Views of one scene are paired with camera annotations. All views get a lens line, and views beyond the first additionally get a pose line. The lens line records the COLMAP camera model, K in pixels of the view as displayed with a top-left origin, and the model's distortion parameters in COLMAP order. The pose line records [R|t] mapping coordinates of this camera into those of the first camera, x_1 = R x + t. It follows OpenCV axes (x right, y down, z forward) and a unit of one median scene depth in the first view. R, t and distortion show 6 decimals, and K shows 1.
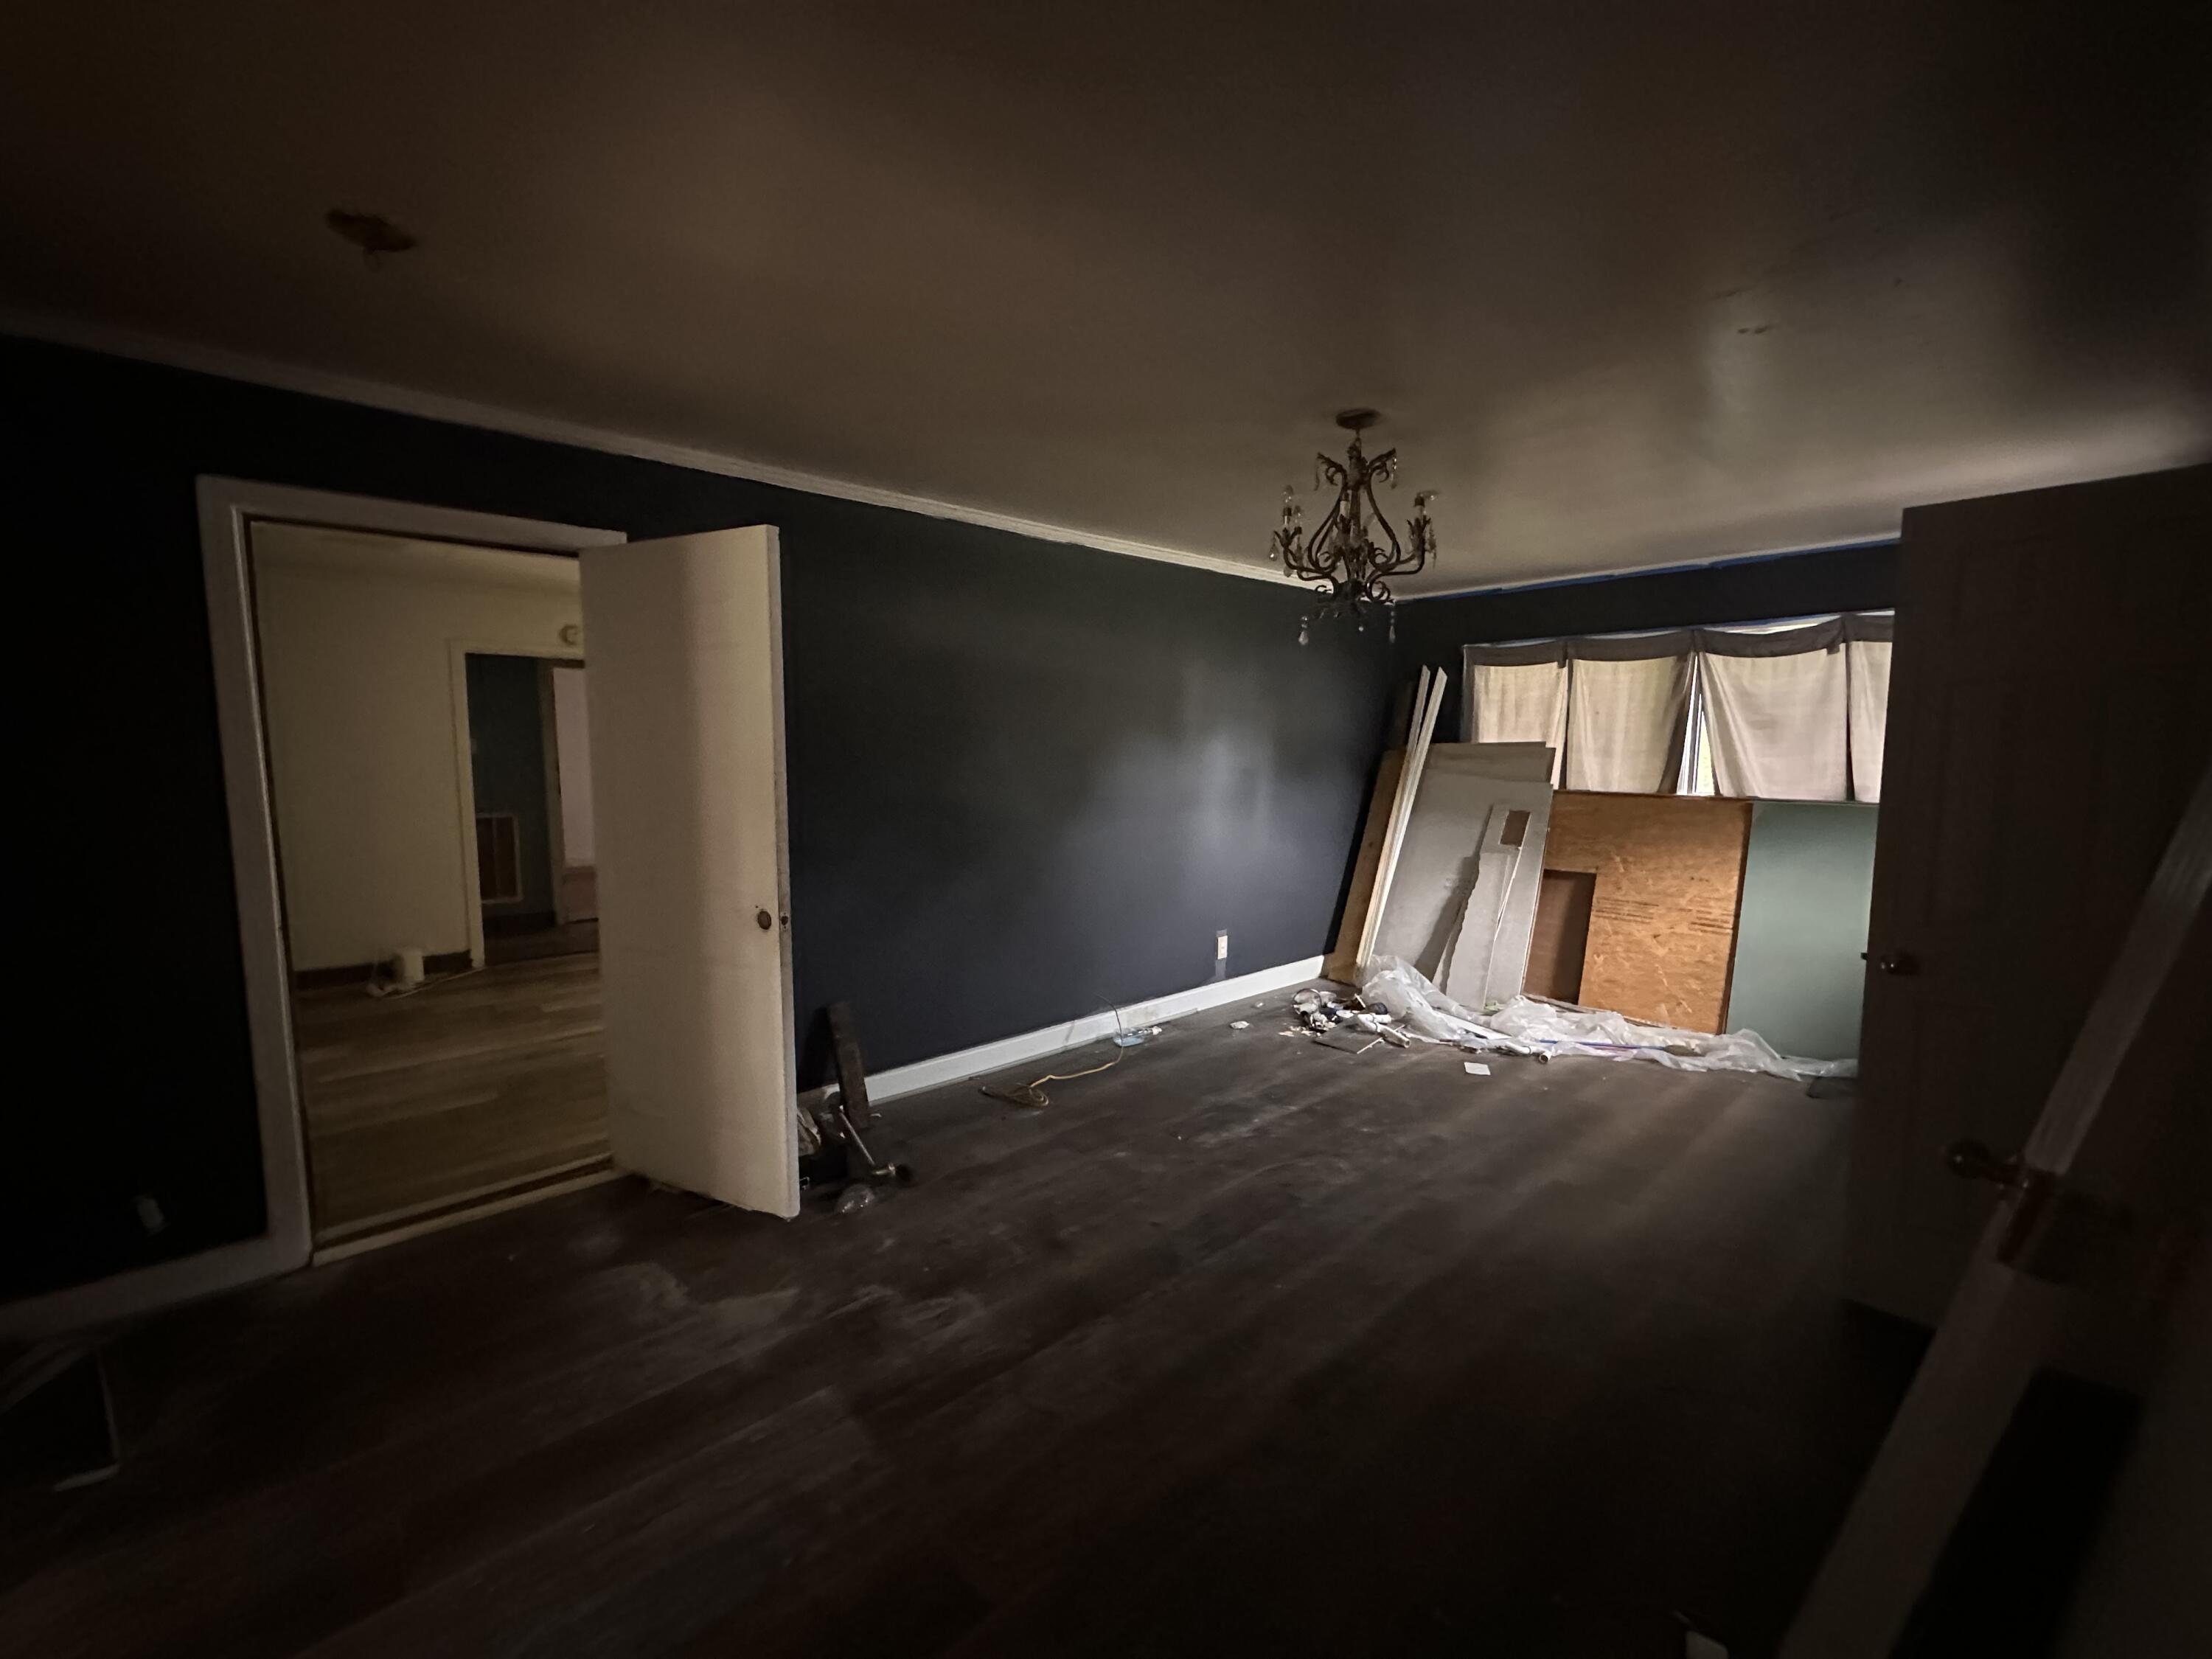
lens RADIAL K [[887.4, 0, 1108.9], [0, 887.4, 834.5], [0, 0, 1]] dist [-0.003134, 0.000446]
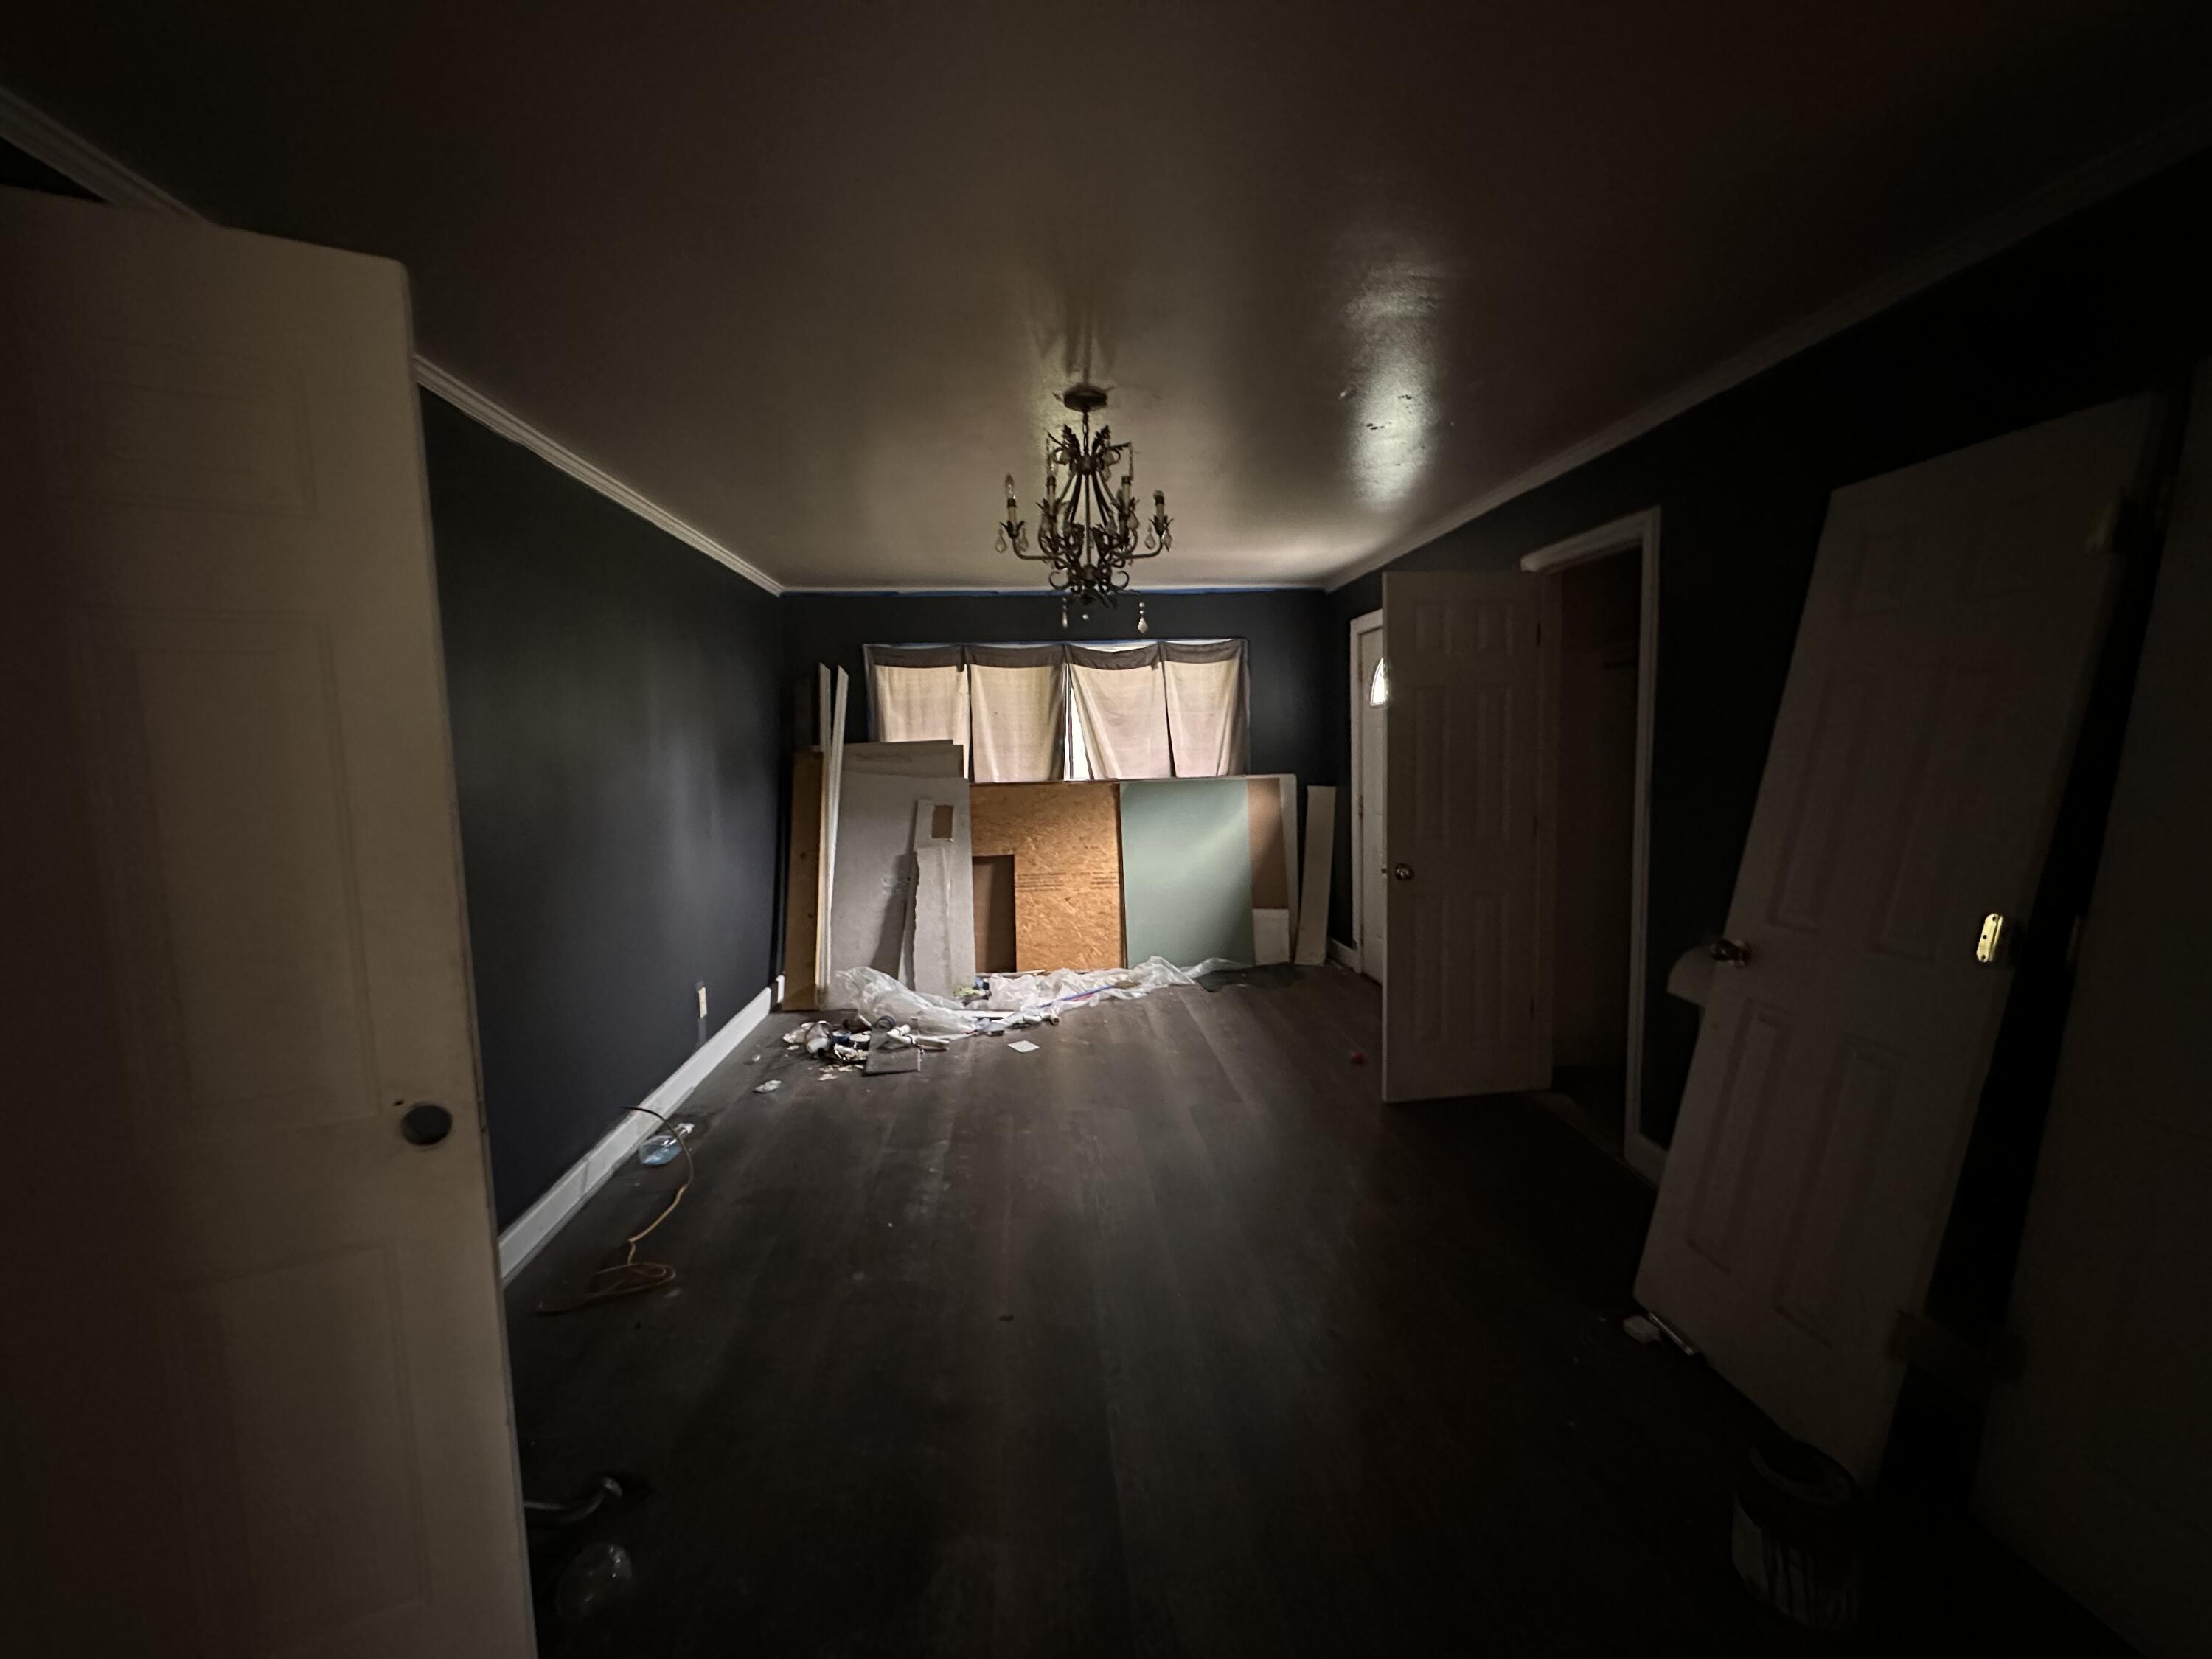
lens RADIAL K [[887.4, 0, 1099.5], [0, 887.4, 831.1], [0, 0, 1]] dist [-0.003134, 0.000446]
pose [[0.588735, -0.098887, 0.802255, -0.301105], [0.110382, 0.993027, 0.041397, -0.020651], [-0.800754, 0.064183, 0.595545, 0.241270]]
